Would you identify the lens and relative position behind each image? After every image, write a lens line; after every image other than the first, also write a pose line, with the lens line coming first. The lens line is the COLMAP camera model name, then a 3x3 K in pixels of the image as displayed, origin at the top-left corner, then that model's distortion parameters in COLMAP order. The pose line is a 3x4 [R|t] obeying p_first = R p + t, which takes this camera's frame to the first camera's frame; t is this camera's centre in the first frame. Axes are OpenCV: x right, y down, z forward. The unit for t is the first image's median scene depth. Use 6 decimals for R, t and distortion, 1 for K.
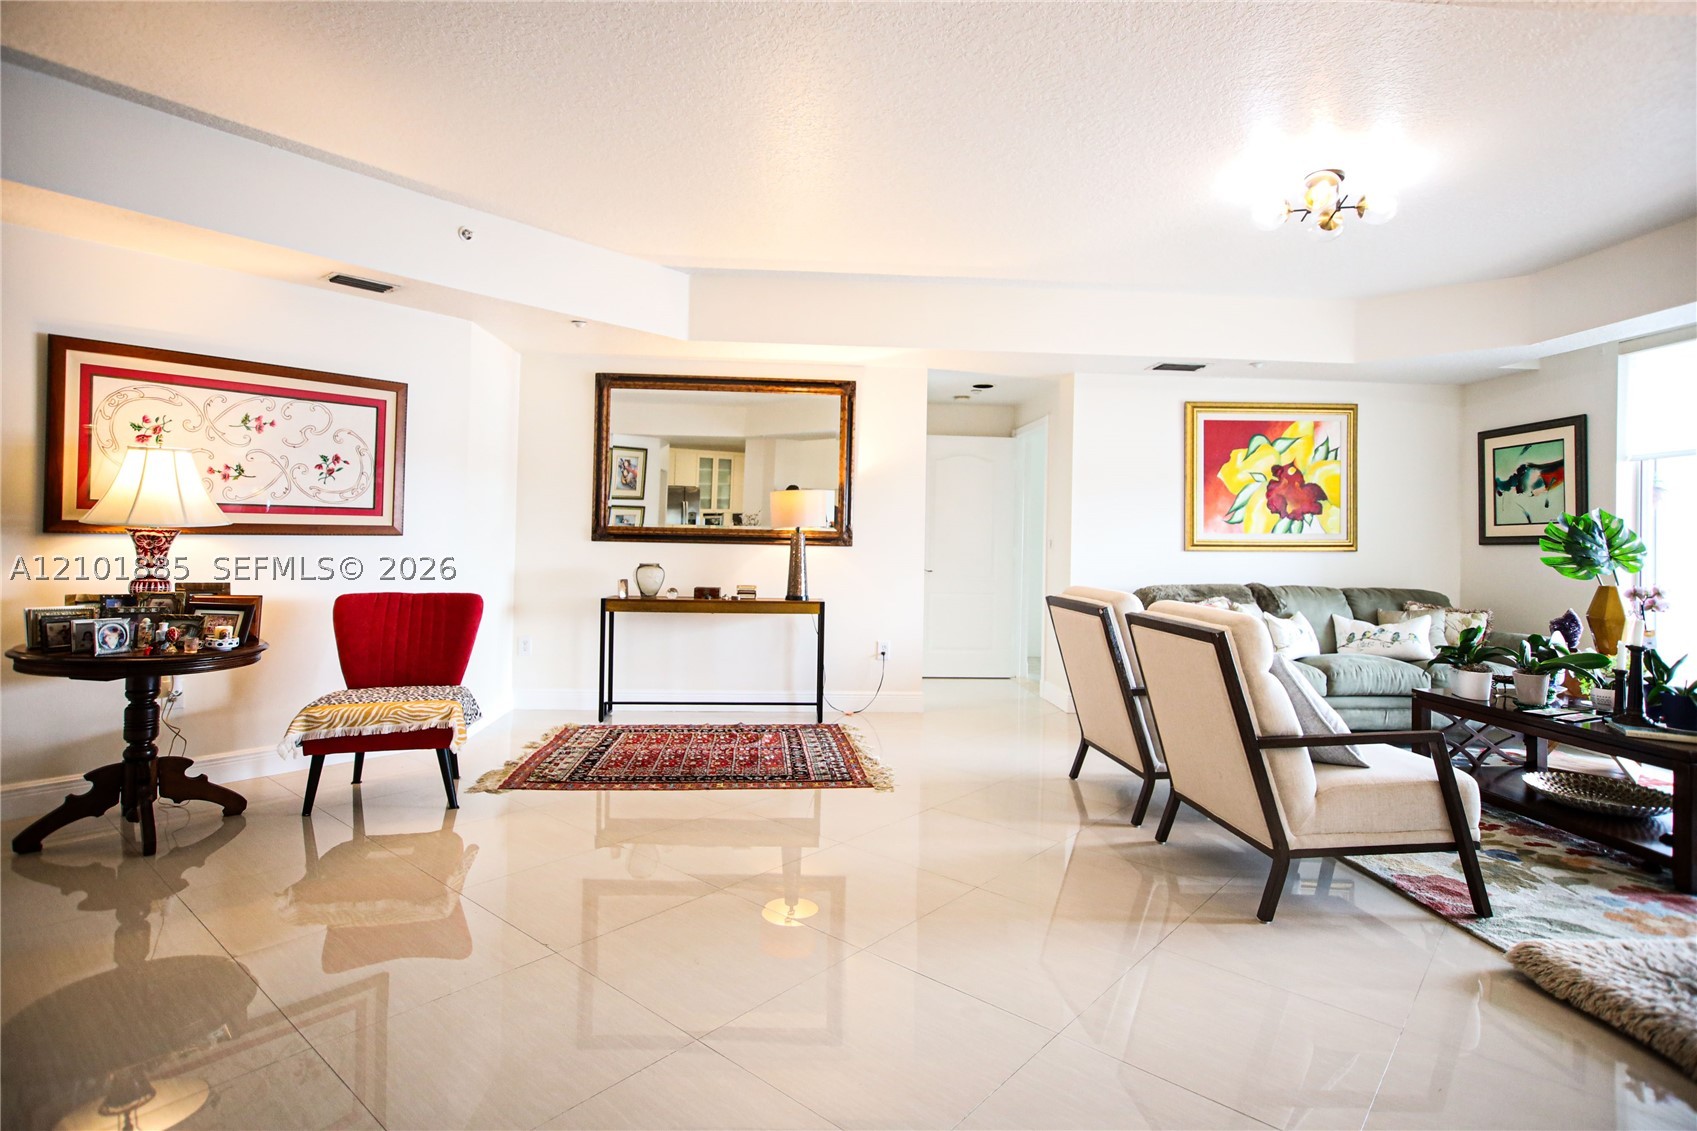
lens RADIAL K [[853.8, 0, 838.8], [0, 853.8, 527.5], [0, 0, 1]] dist [0.000549, 0.001360]
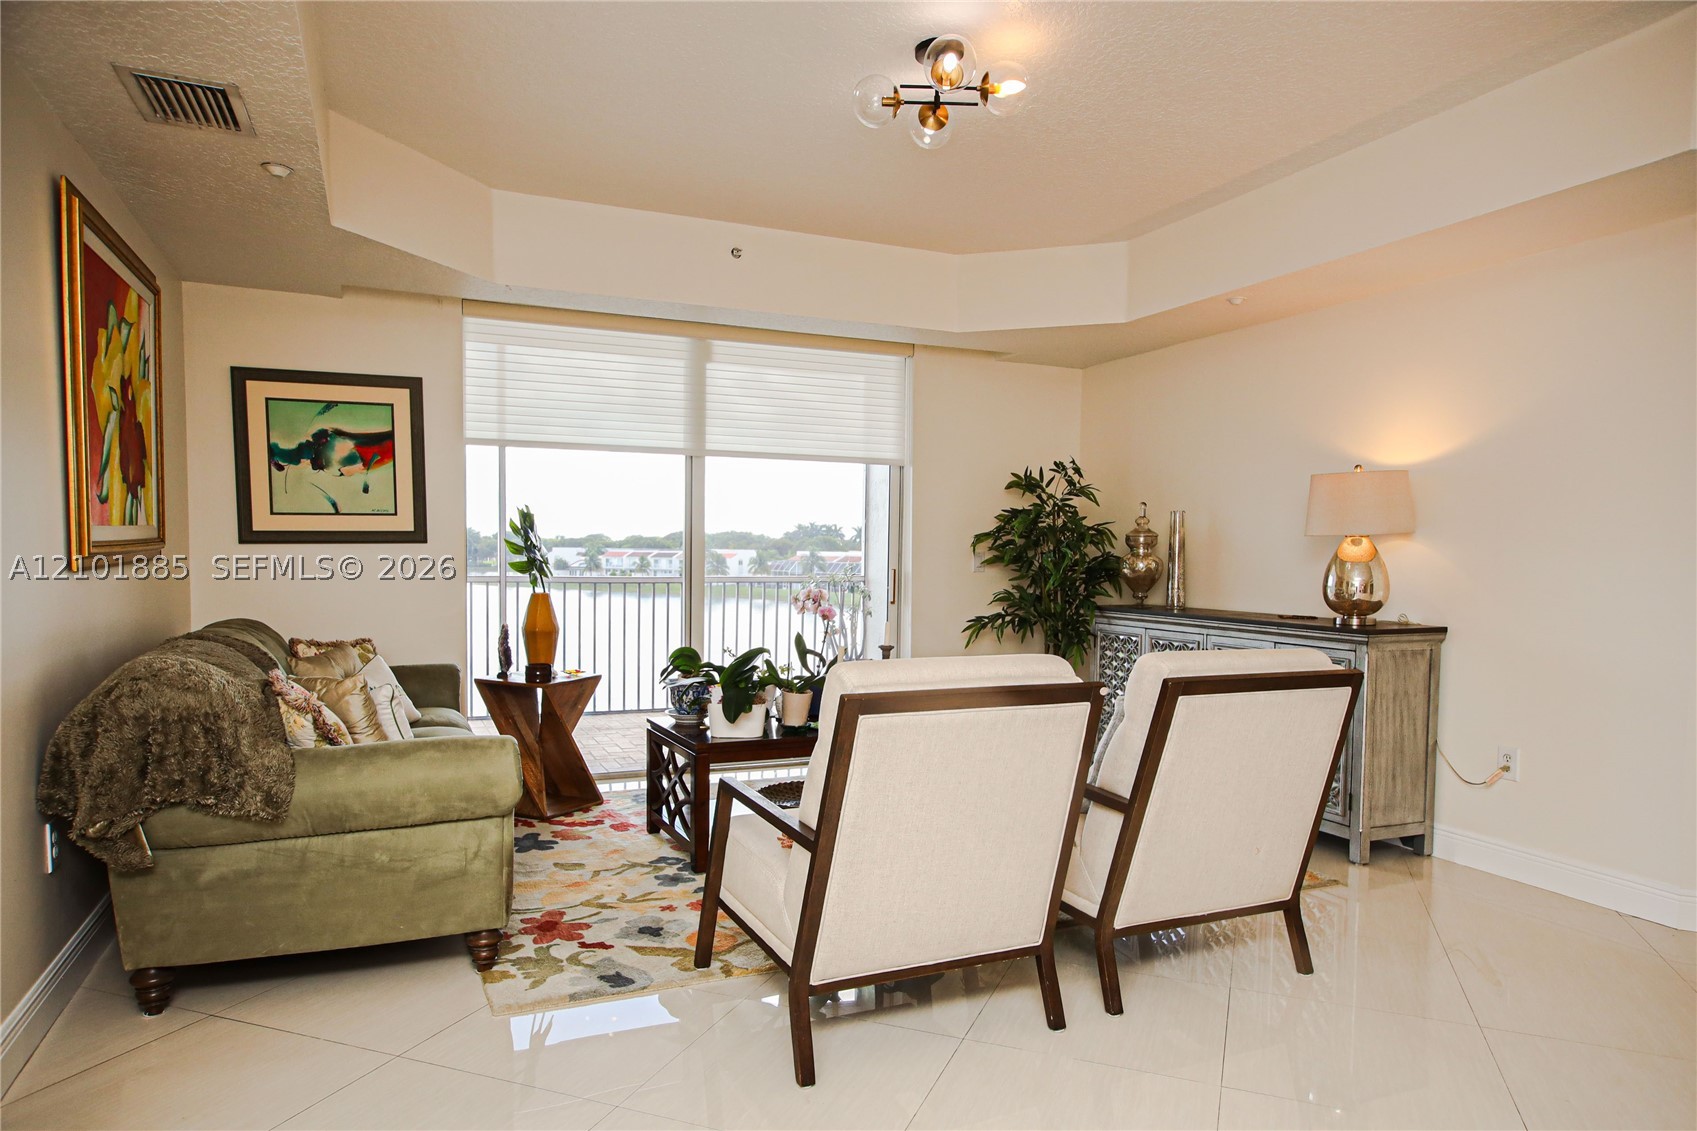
lens RADIAL K [[1038.4, 0, 851.8], [0, 1038.4, 607.2], [0, 0, 1]] dist [0.001687, 0.000359]
pose [[-0.347662, -0.074521, 0.934654, -0.165076], [-0.029550, 0.997212, 0.068517, 0.001190], [-0.937154, -0.003799, -0.348895, 0.898887]]
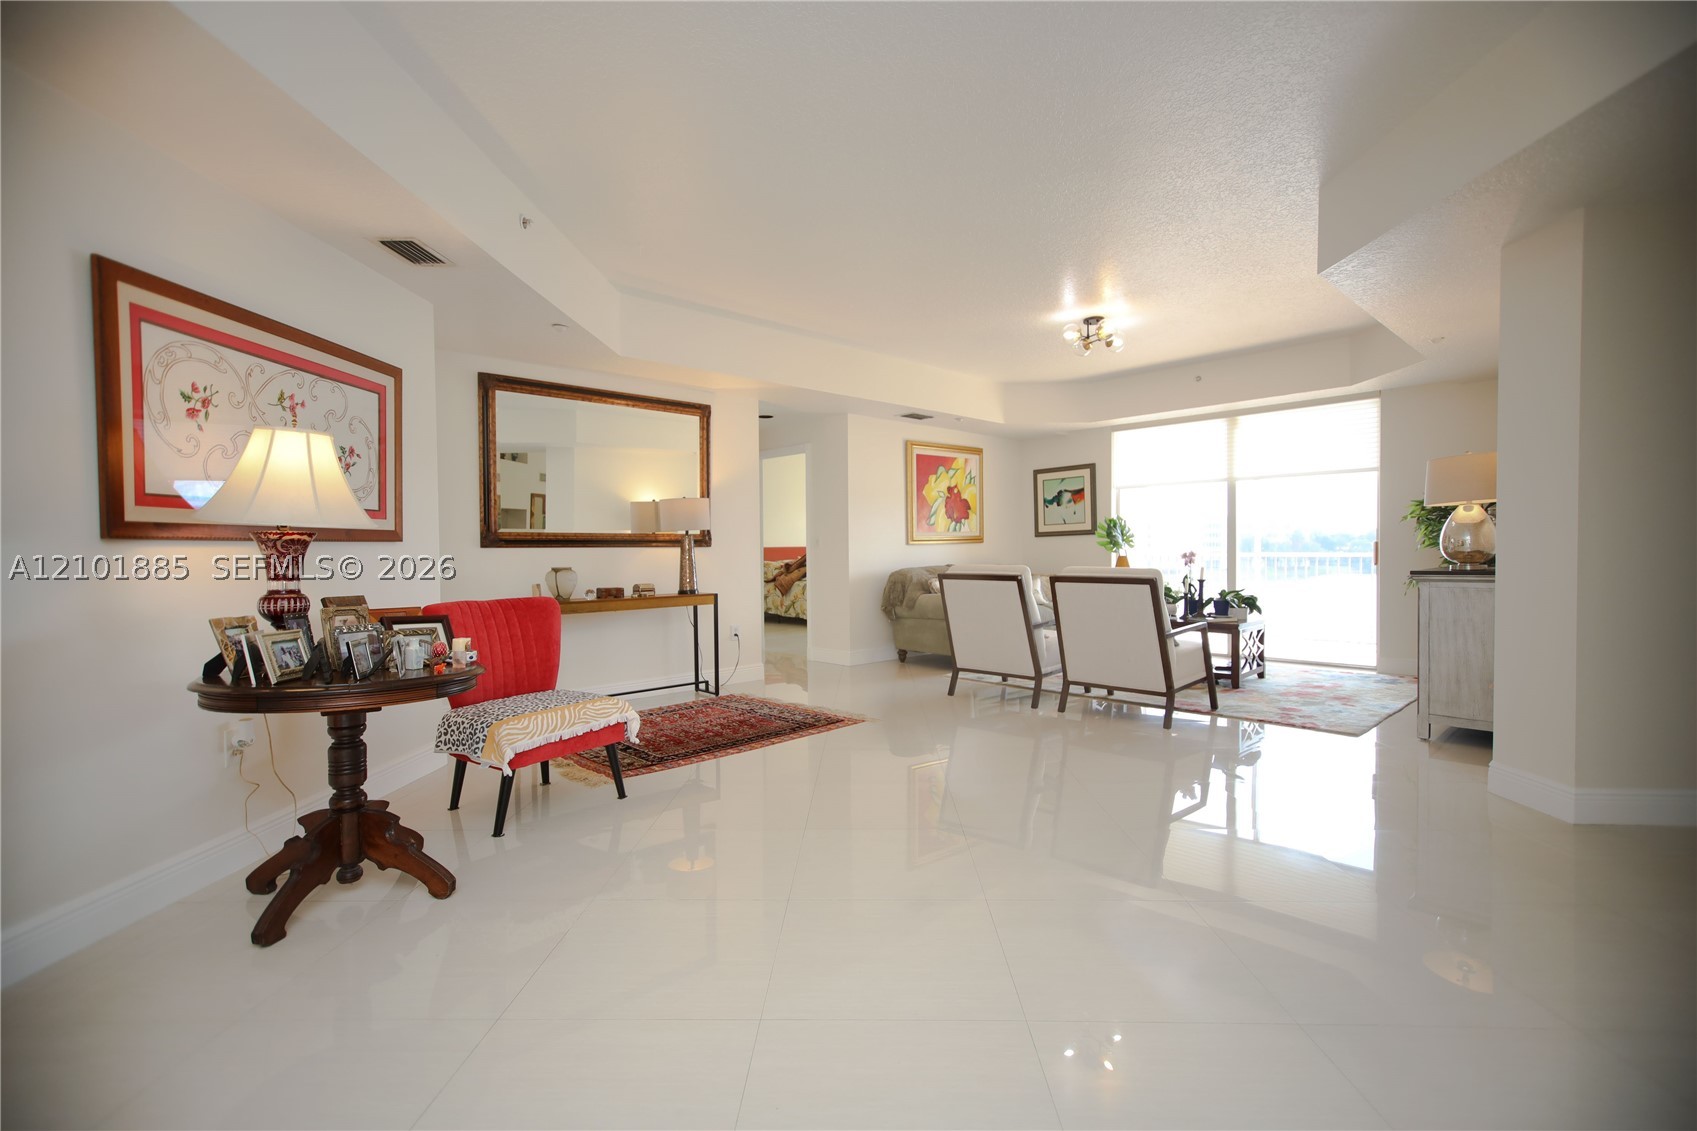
lens RADIAL K [[769.6, 0, 849.8], [0, 769.6, 568.2], [0, 0, 1]] dist [-0.000733, 0.007284]
pose [[0.768149, -0.042495, 0.638859, -0.541108], [0.018447, 0.998850, 0.044259, 0.008656], [-0.640005, -0.022212, 0.768050, 0.069276]]
